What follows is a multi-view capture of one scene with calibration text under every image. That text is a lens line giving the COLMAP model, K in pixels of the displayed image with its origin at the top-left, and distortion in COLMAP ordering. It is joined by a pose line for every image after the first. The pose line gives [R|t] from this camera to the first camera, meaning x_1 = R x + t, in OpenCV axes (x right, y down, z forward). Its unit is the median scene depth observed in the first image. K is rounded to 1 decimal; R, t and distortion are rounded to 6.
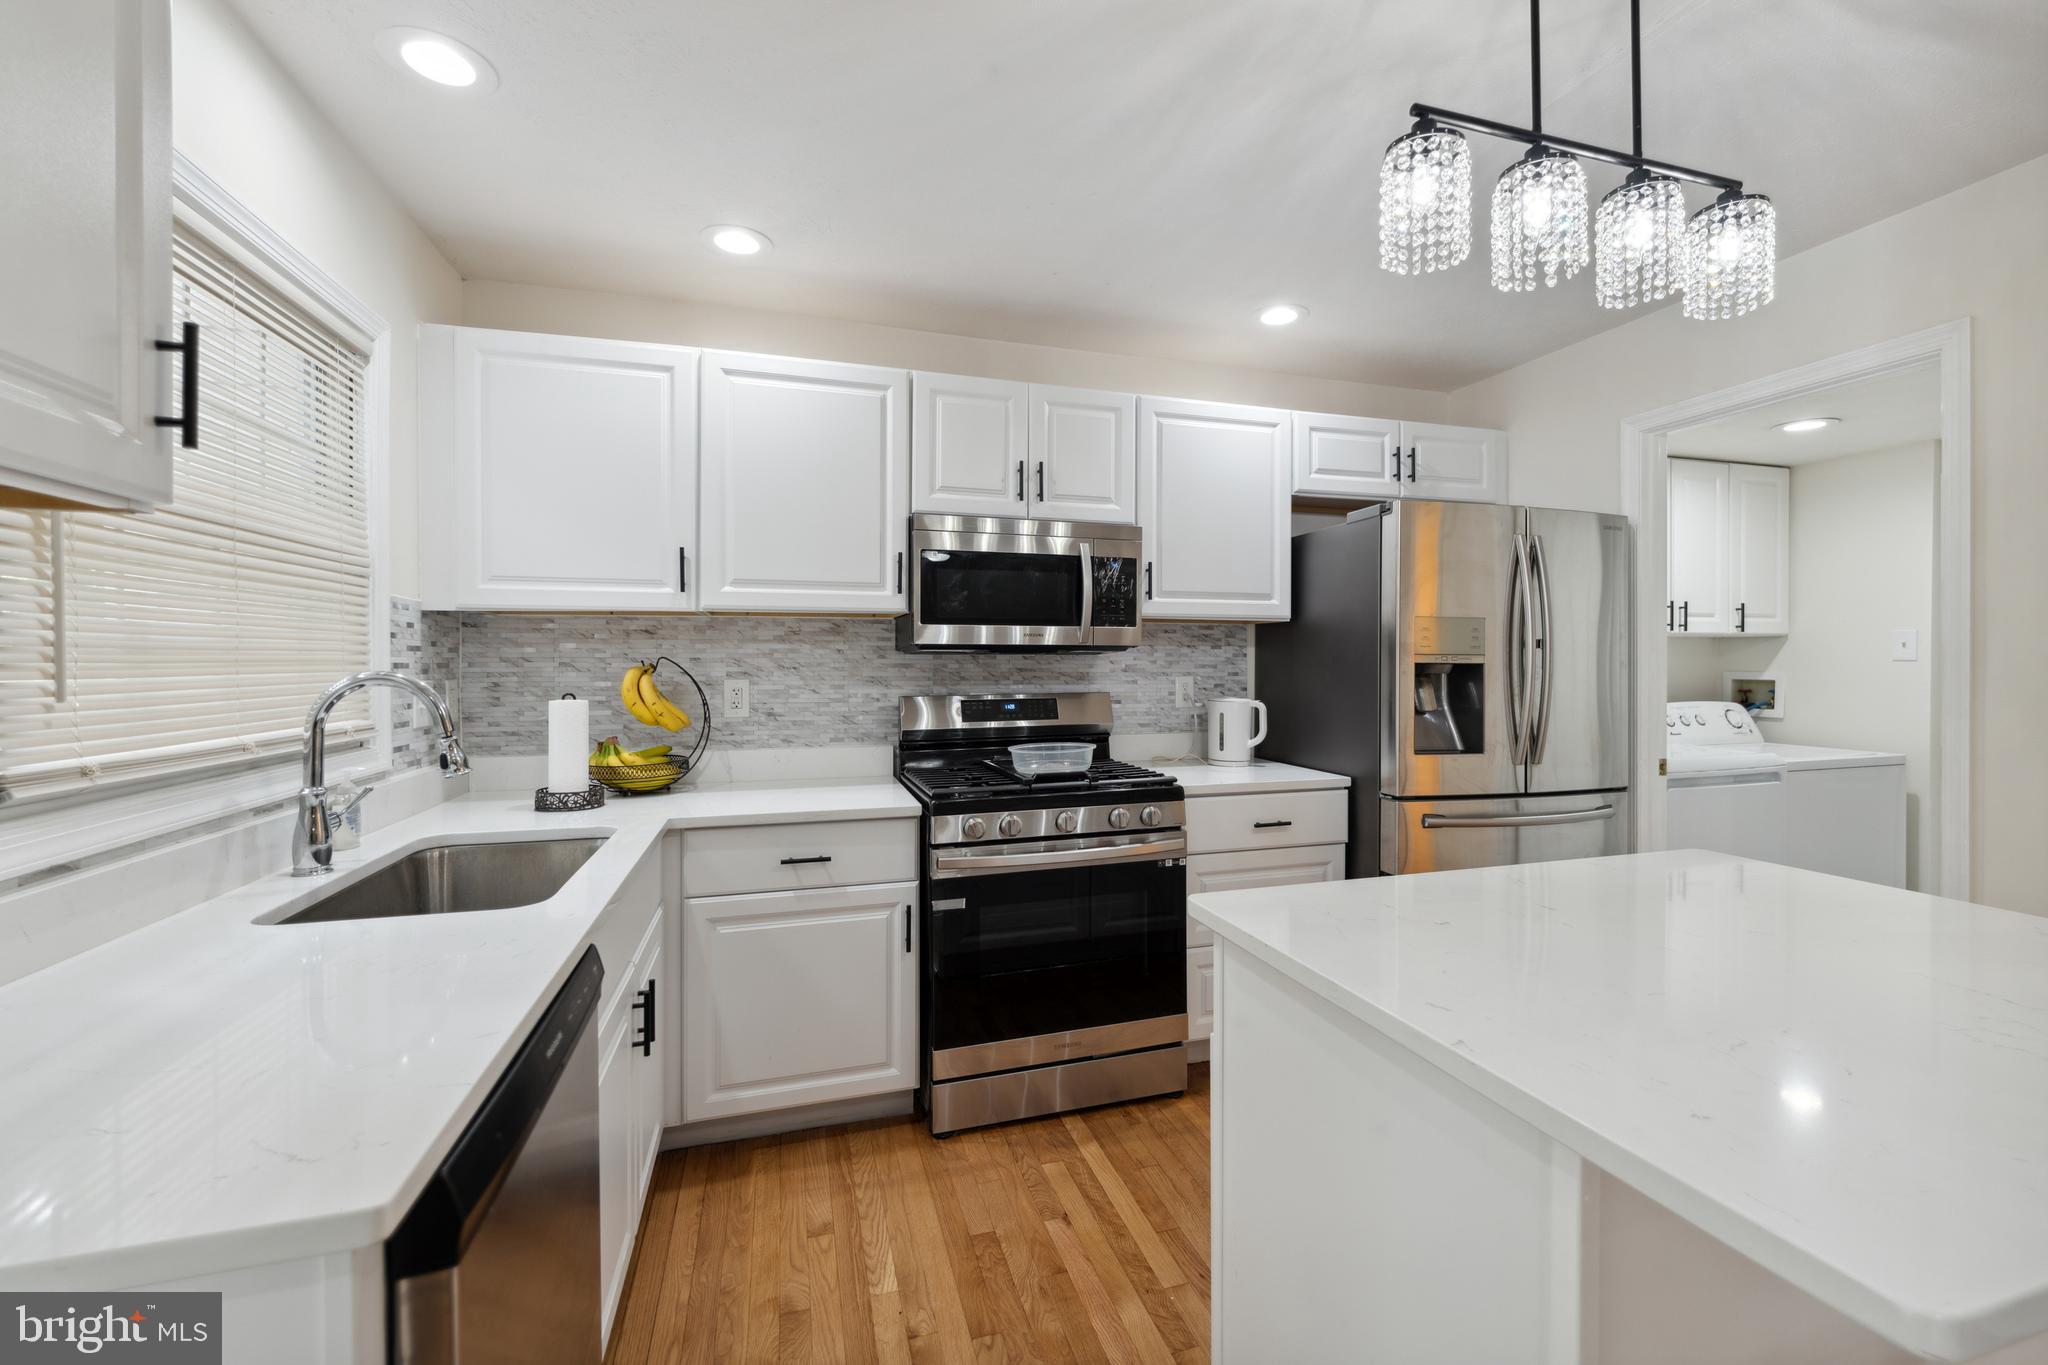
lens RADIAL K [[849.8, 0, 1054.4], [0, 849.8, 664.7], [0, 0, 1]] dist [-0.000592, -0.000475]
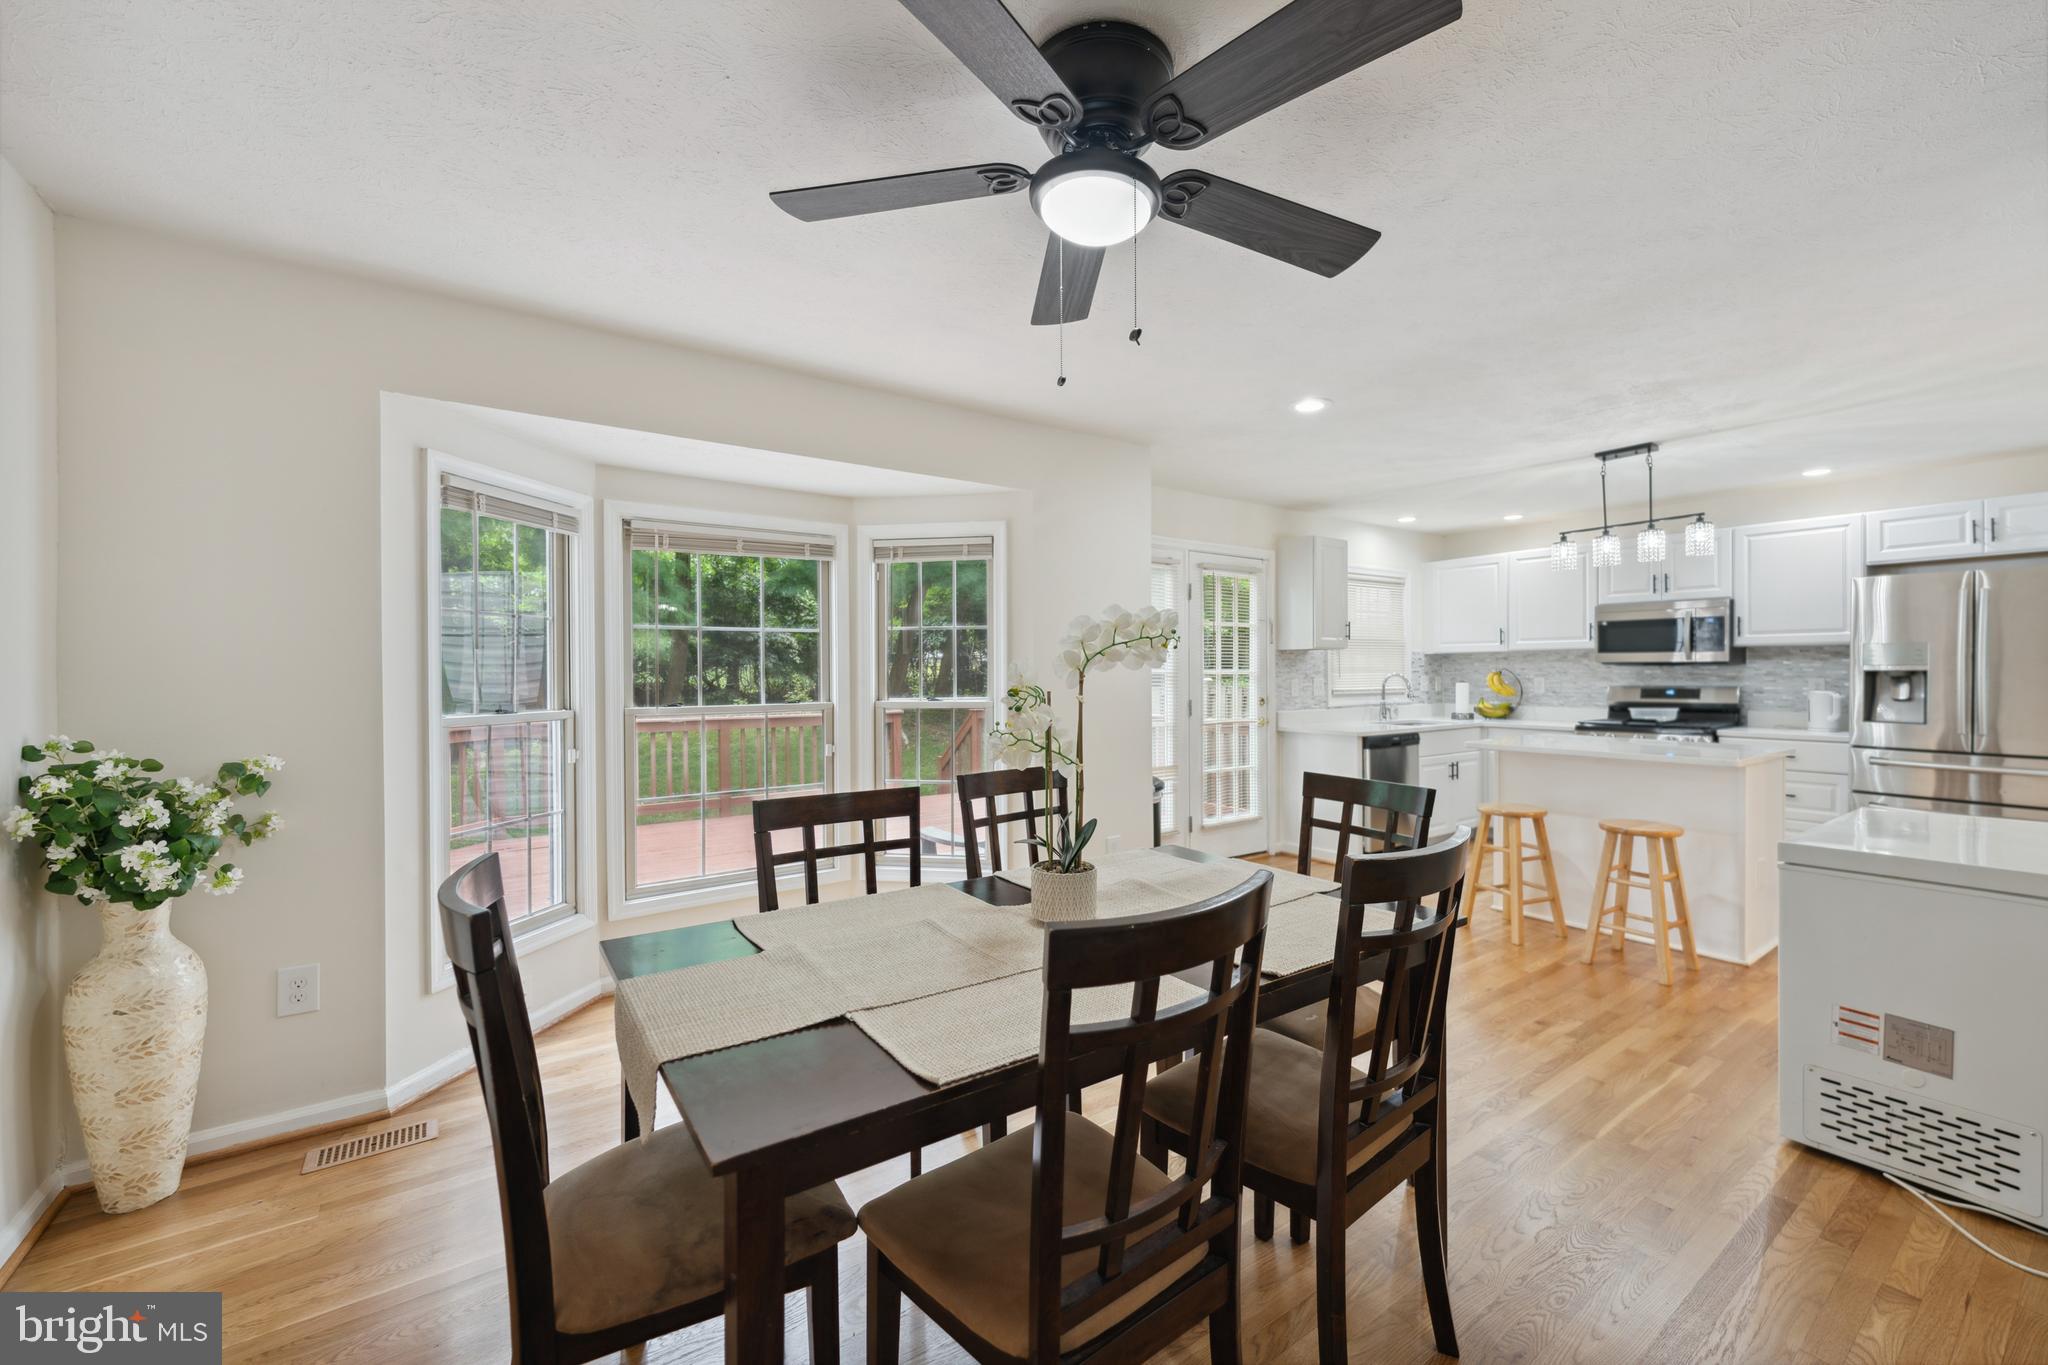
lens RADIAL K [[819.5, 0, 1051.4], [0, 819.5, 679.6], [0, 0, 1]] dist [-0.000838, -0.000514]
pose [[0.320270, 0.008361, -0.947289, 1.439727], [0.000370, 0.999960, 0.008950, 0.002475], [0.947326, -0.003217, 0.320254, -1.092990]]
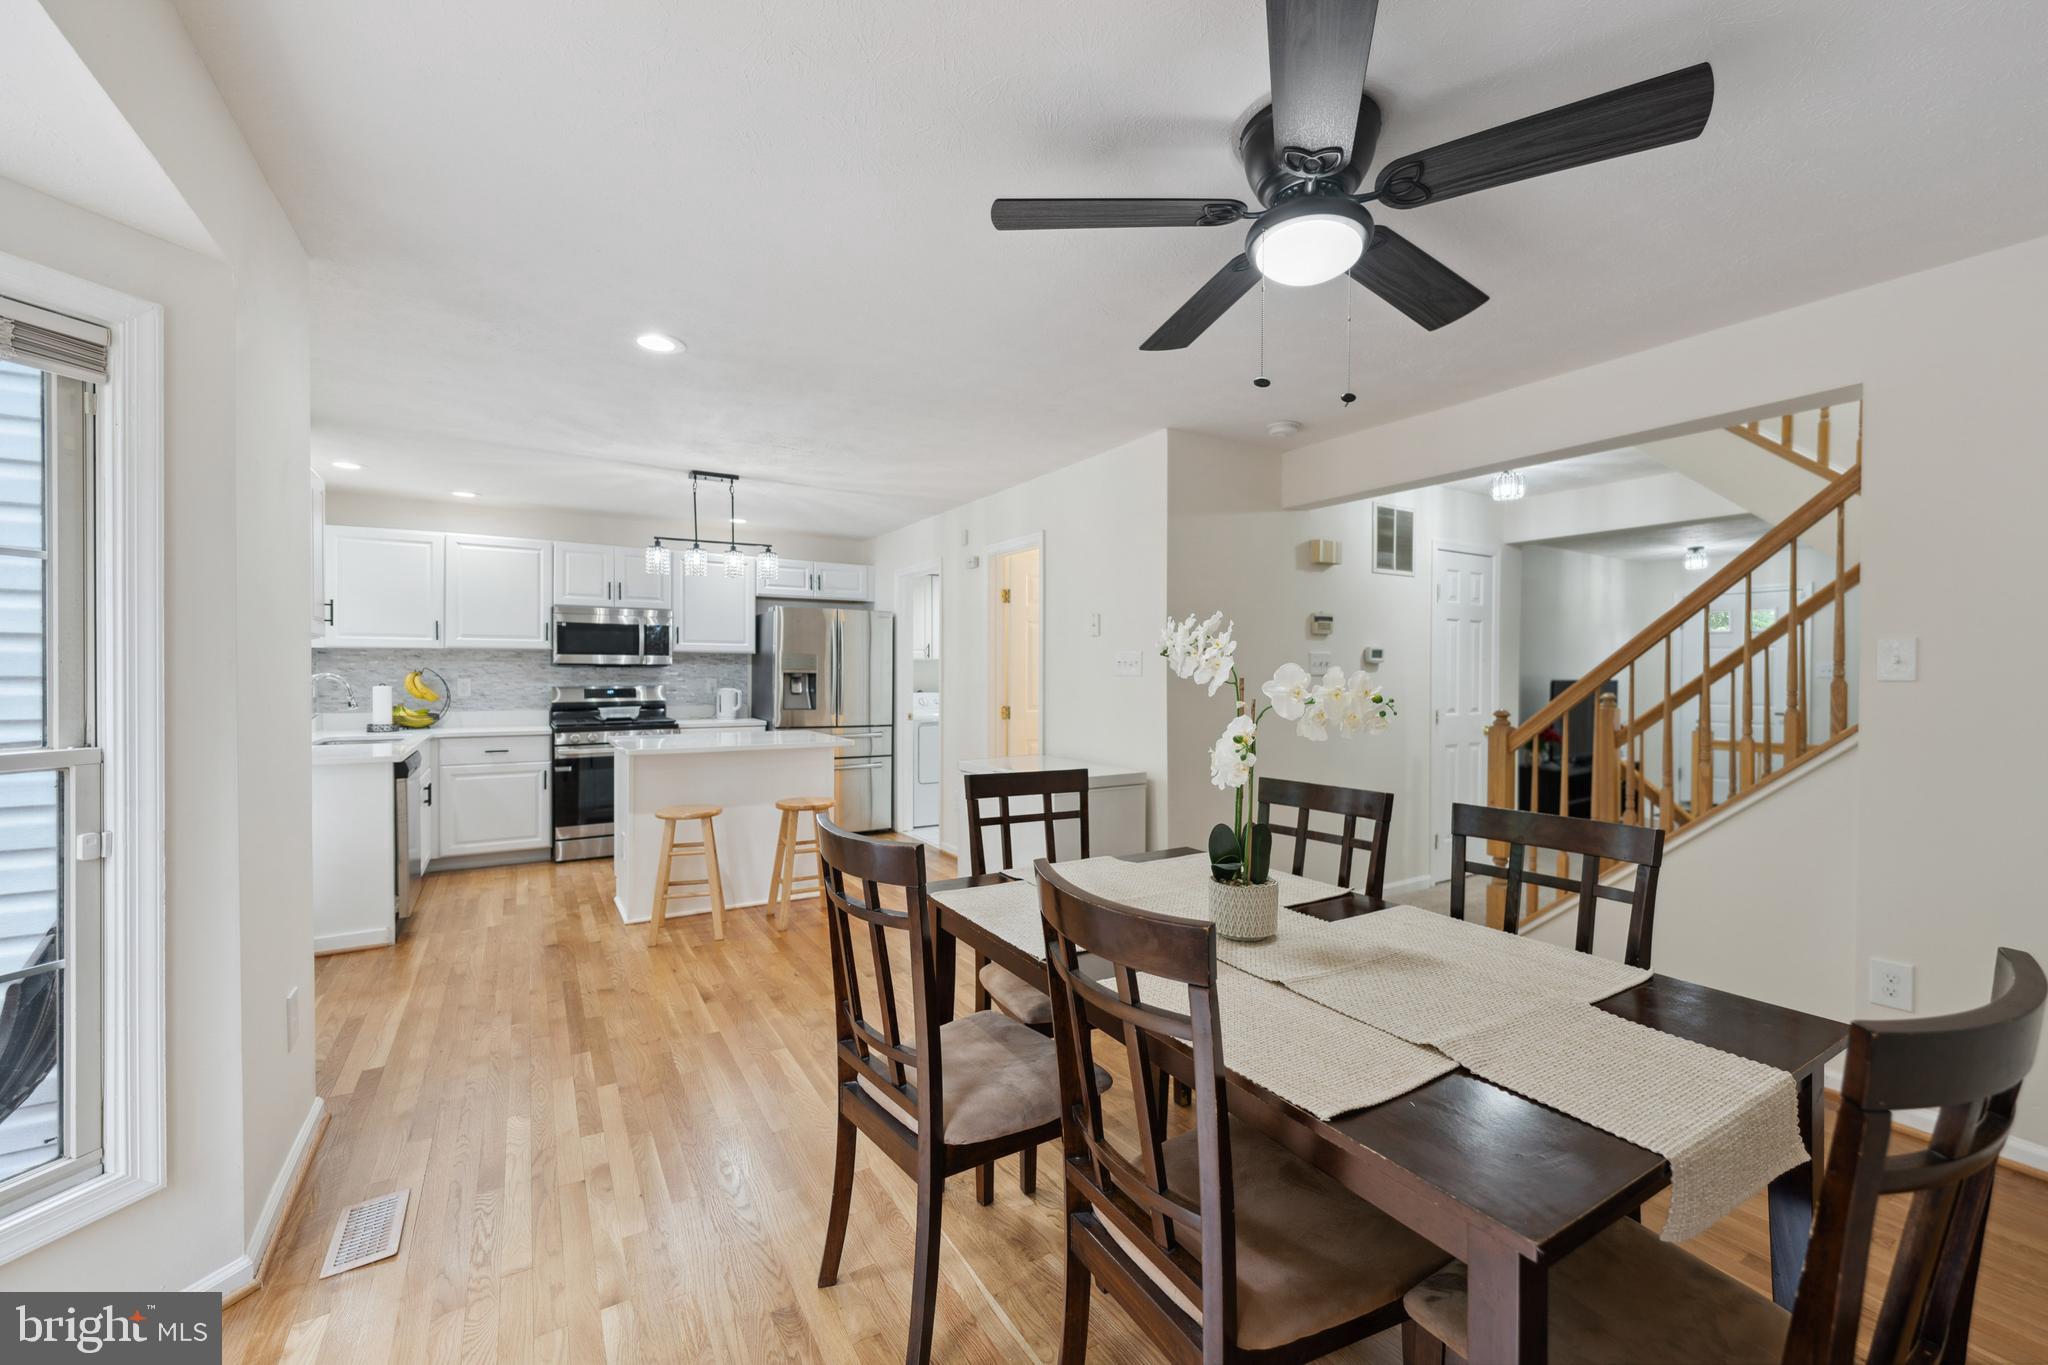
lens RADIAL K [[819.5, 0, 1051.4], [0, 819.5, 679.6], [0, 0, 1]] dist [-0.000838, -0.000514]
pose [[0.964822, 0.002342, 0.262895, 0.532451], [-0.004179, 0.999971, 0.006427, 0.000445], [-0.262872, -0.007300, 0.964803, -1.437758]]
